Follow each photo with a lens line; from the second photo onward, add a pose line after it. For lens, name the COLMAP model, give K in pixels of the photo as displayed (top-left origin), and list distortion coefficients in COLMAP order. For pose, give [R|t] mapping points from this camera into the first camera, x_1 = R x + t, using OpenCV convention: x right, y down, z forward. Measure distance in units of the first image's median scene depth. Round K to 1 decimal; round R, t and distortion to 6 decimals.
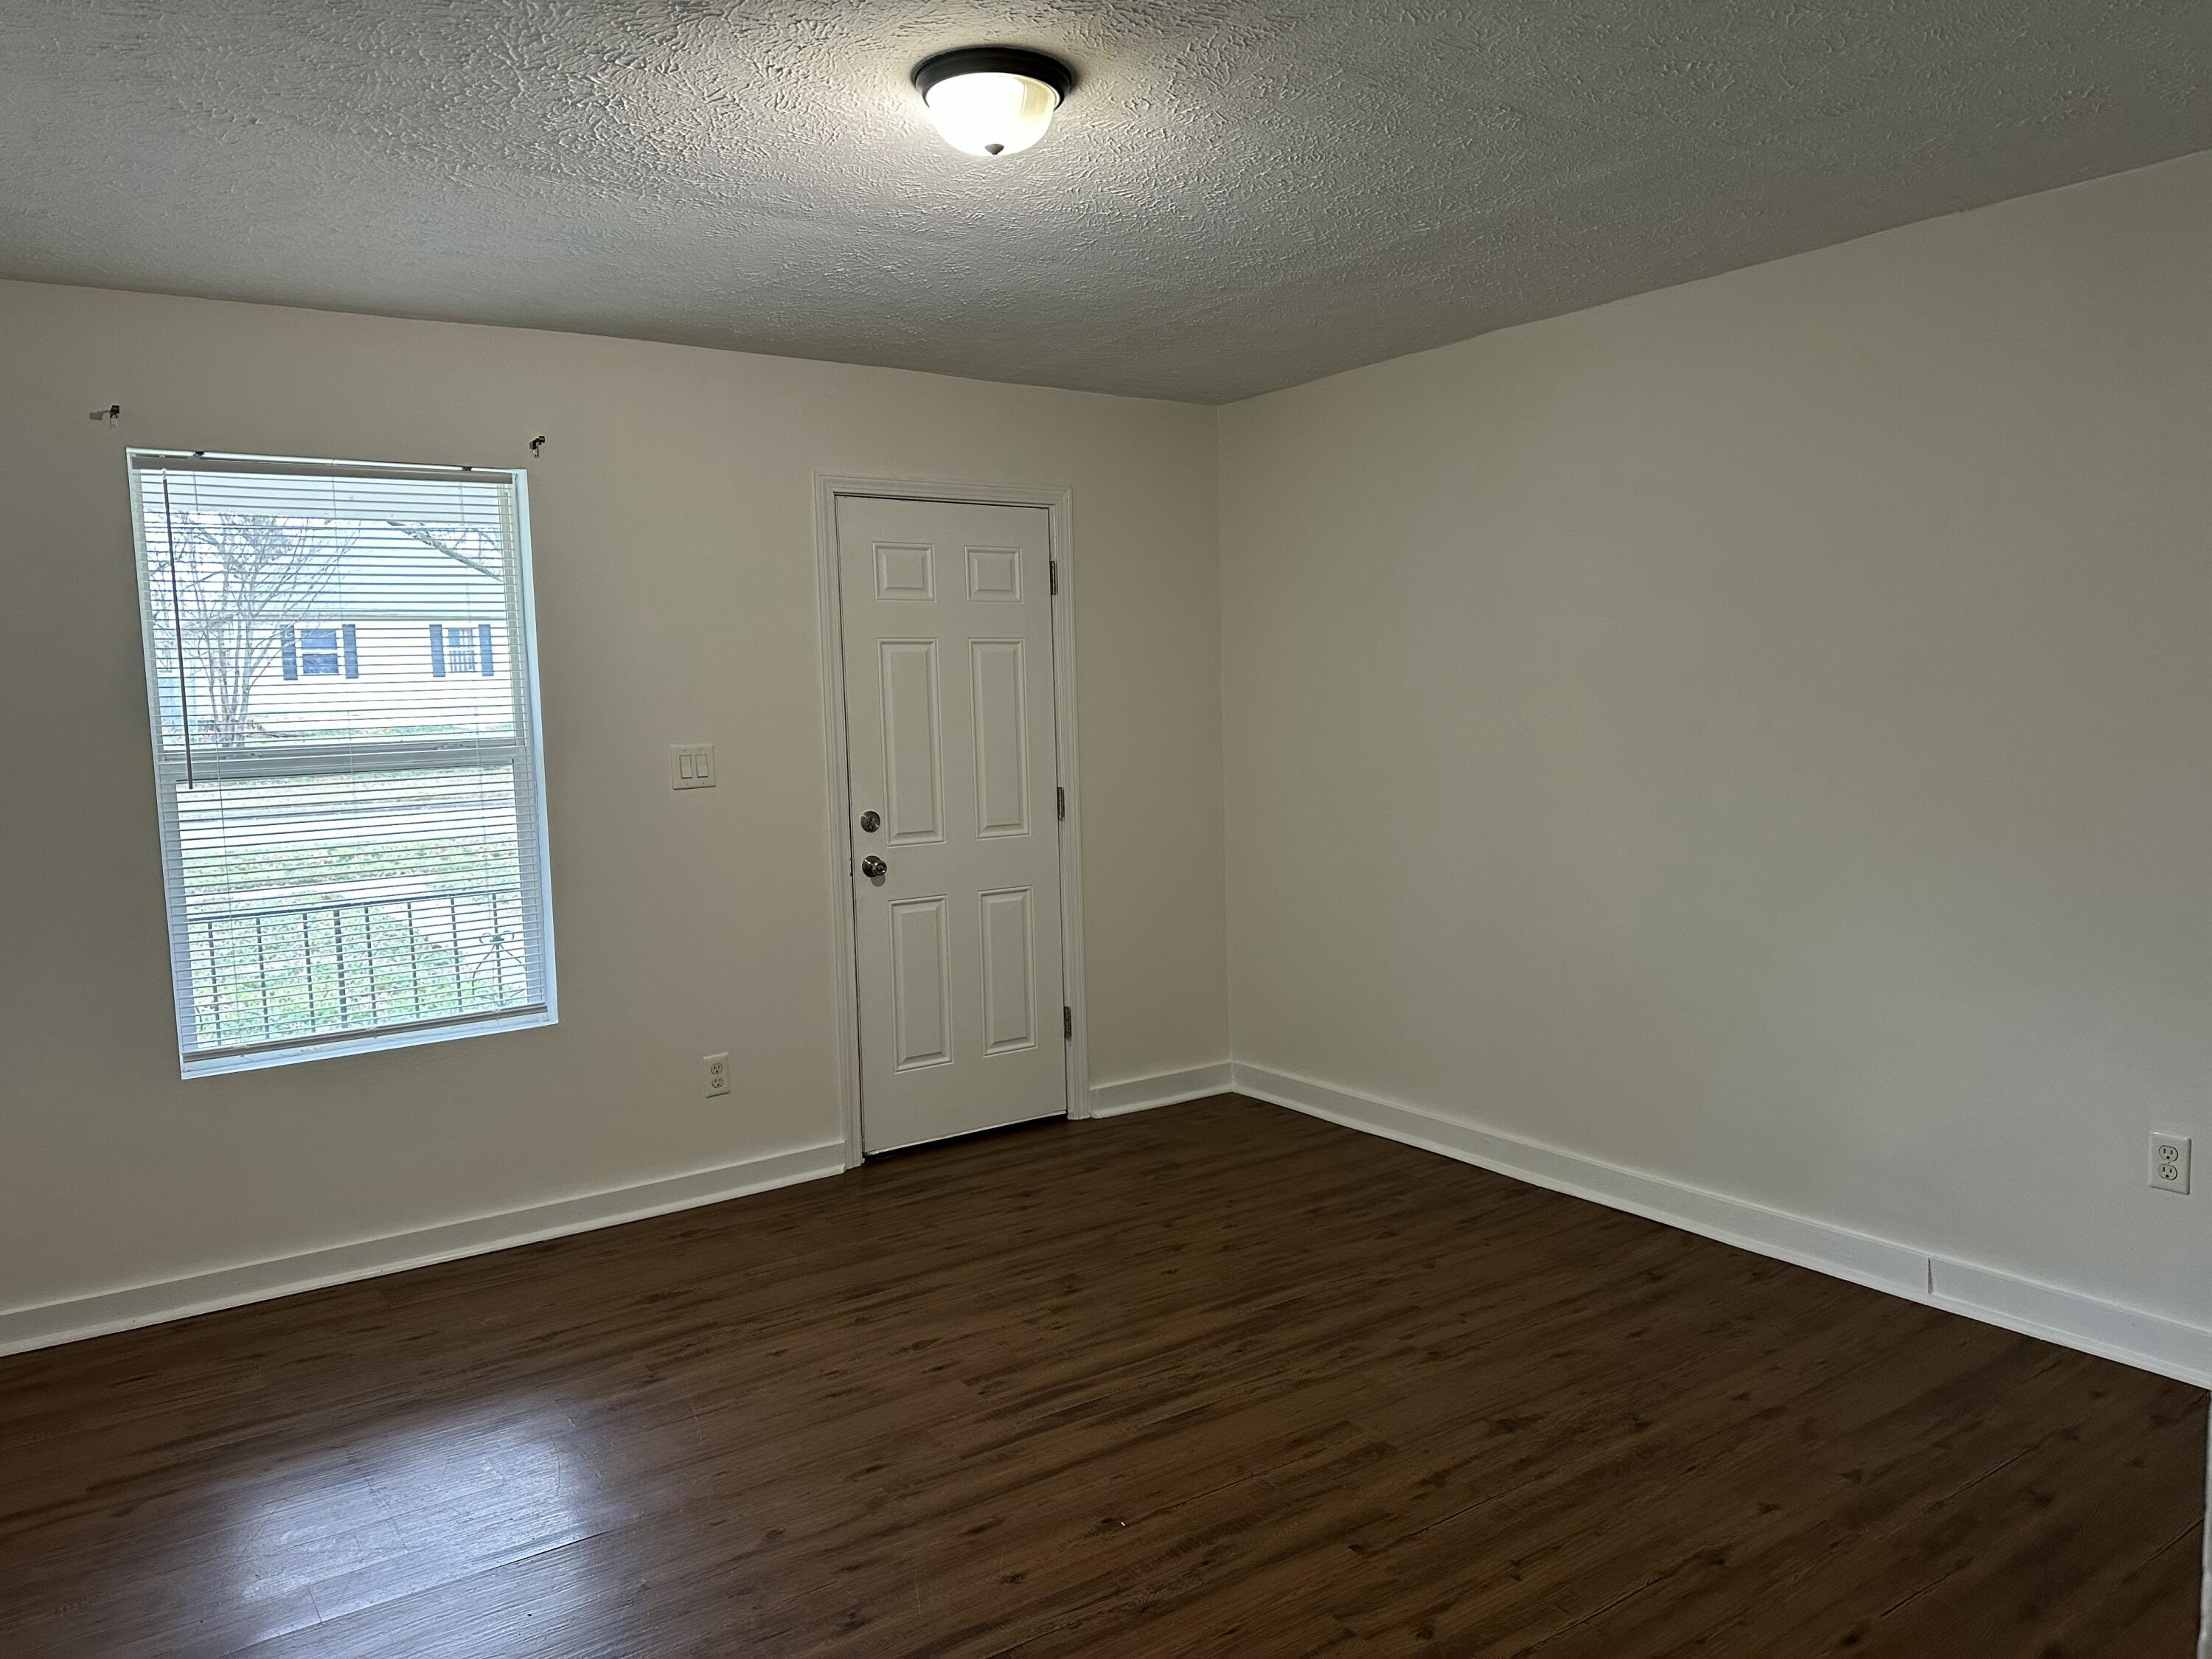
lens RADIAL K [[1551.1, 0, 1105.0], [0, 1551.1, 836.0], [0, 0, 1]] dist [0.025596, -0.030154]
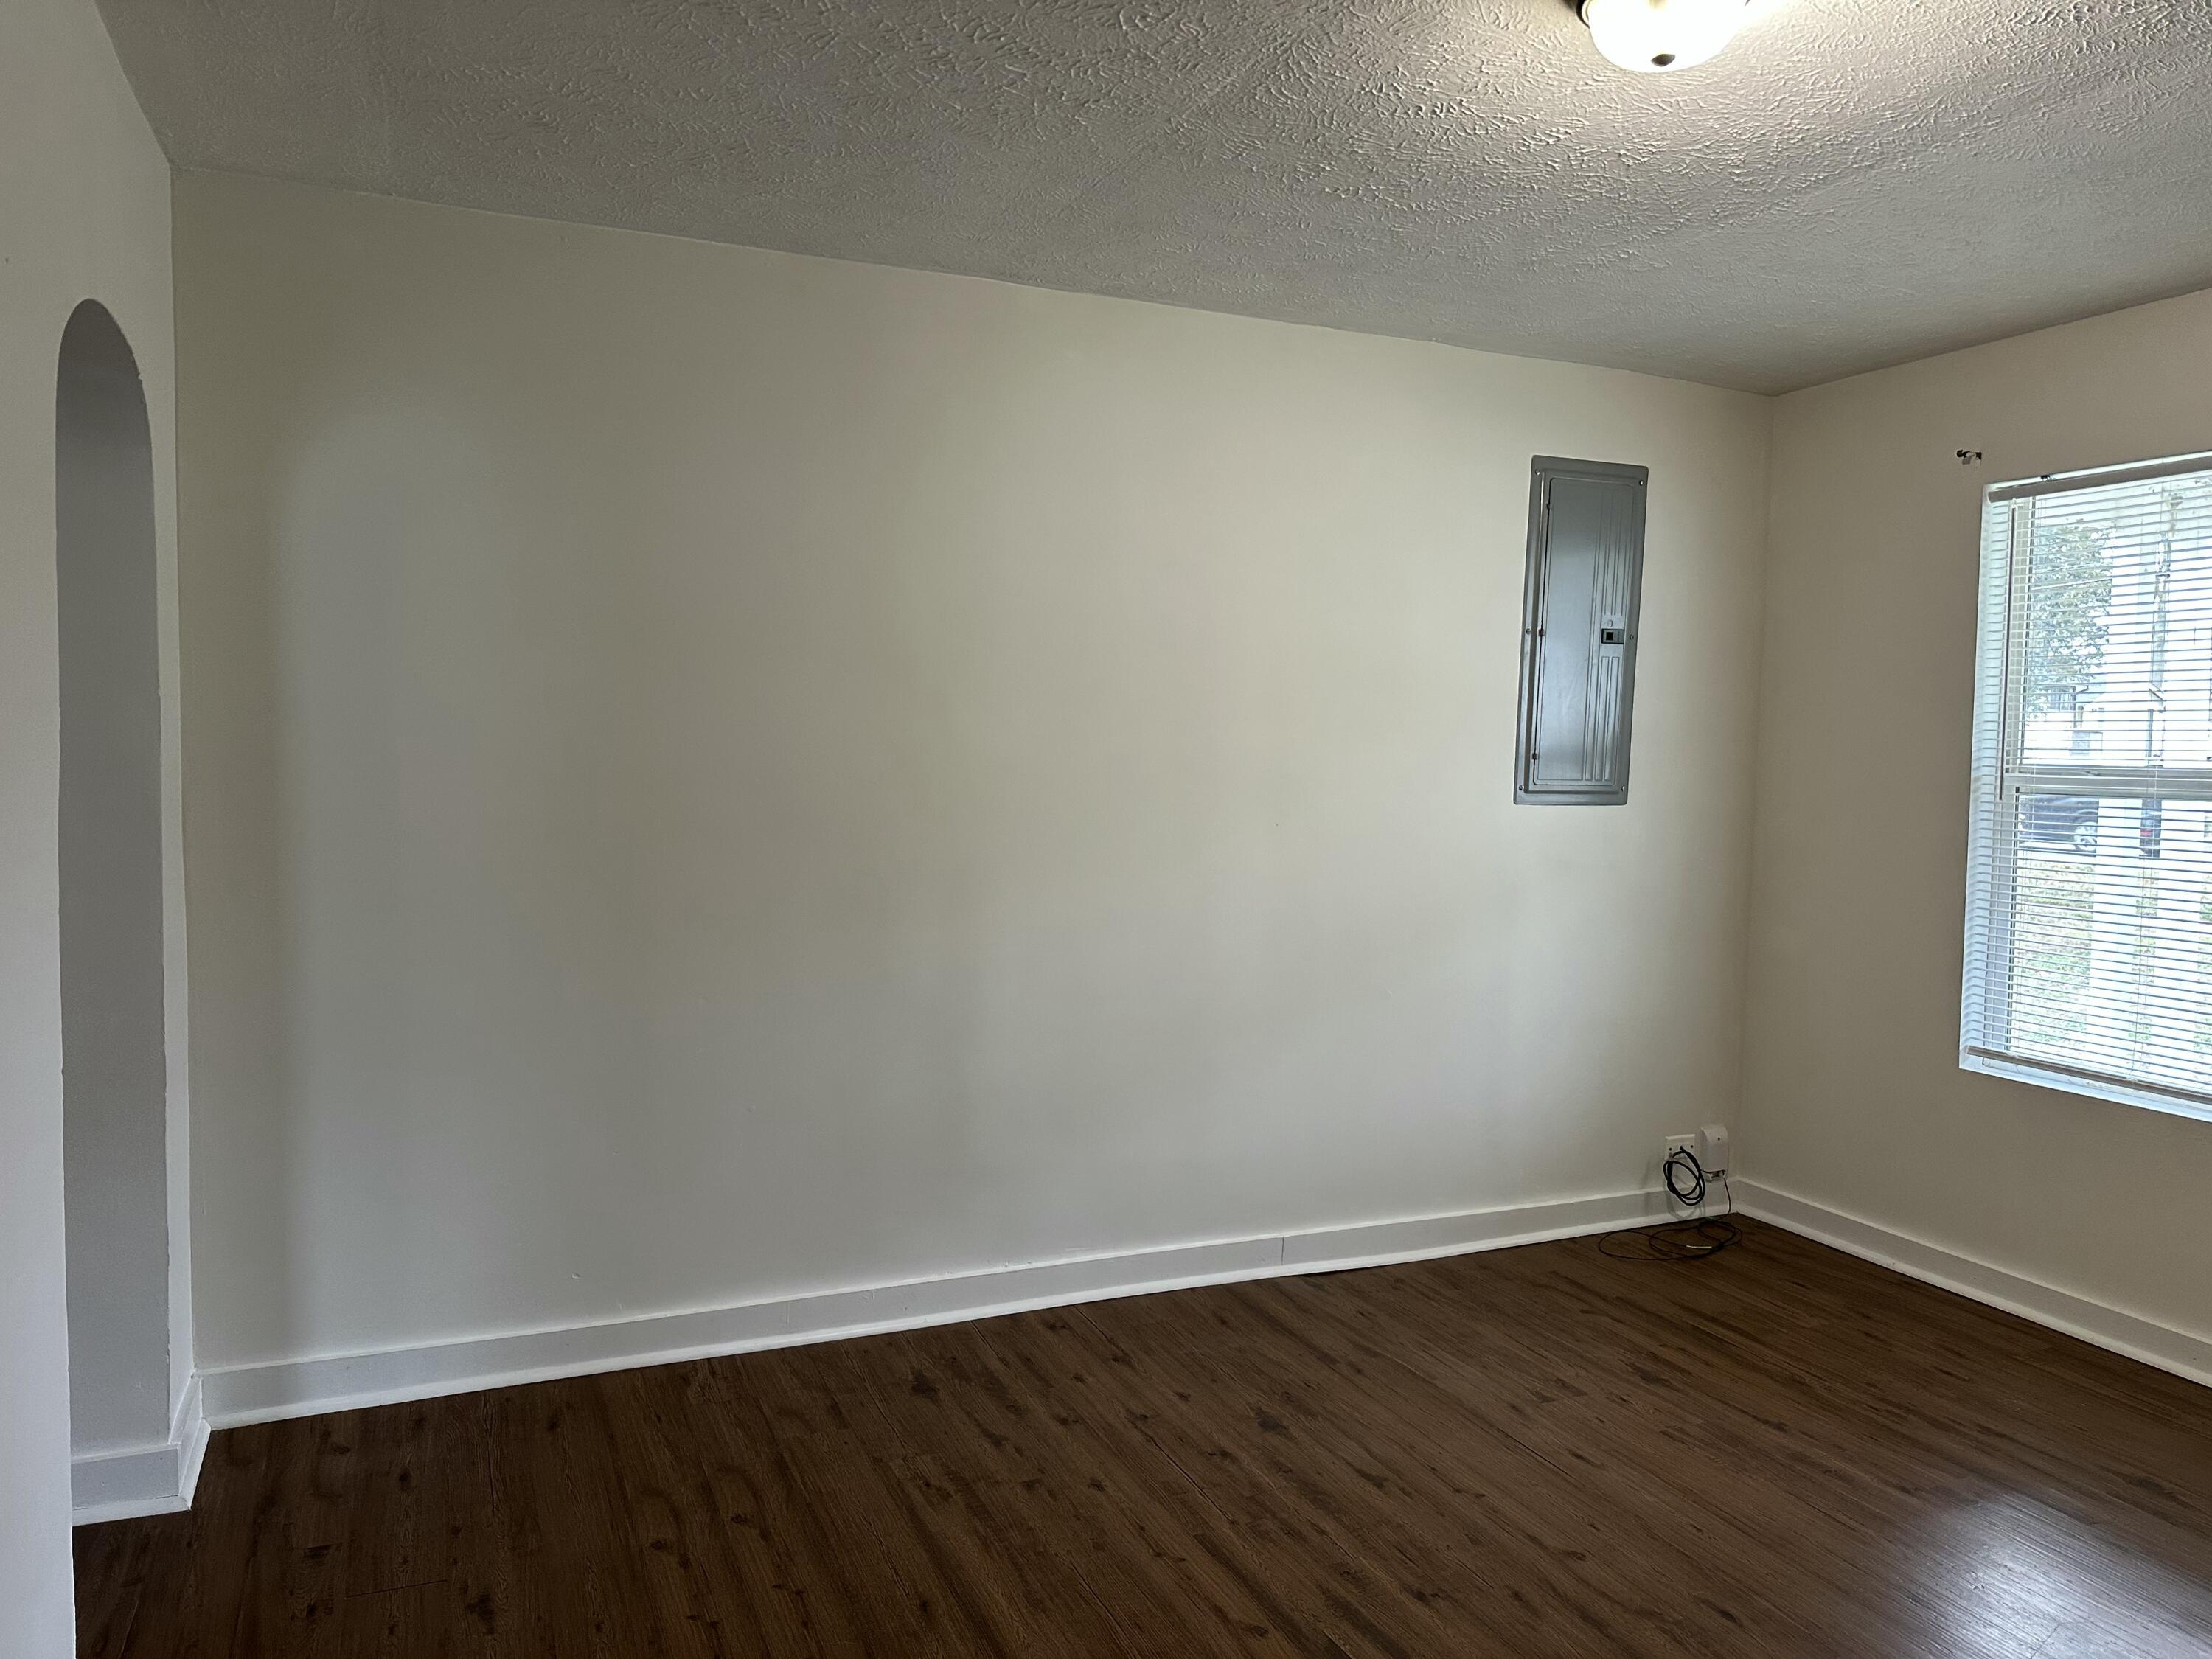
lens RADIAL K [[1551.1, 0, 1111.3], [0, 1551.1, 826.0], [0, 0, 1]] dist [0.025596, -0.030154]
pose [[-0.174477, 0.082152, -0.981228, 0.576098], [-0.108927, 0.988787, 0.102154, -0.057212], [0.978618, 0.124706, -0.163572, 0.612032]]
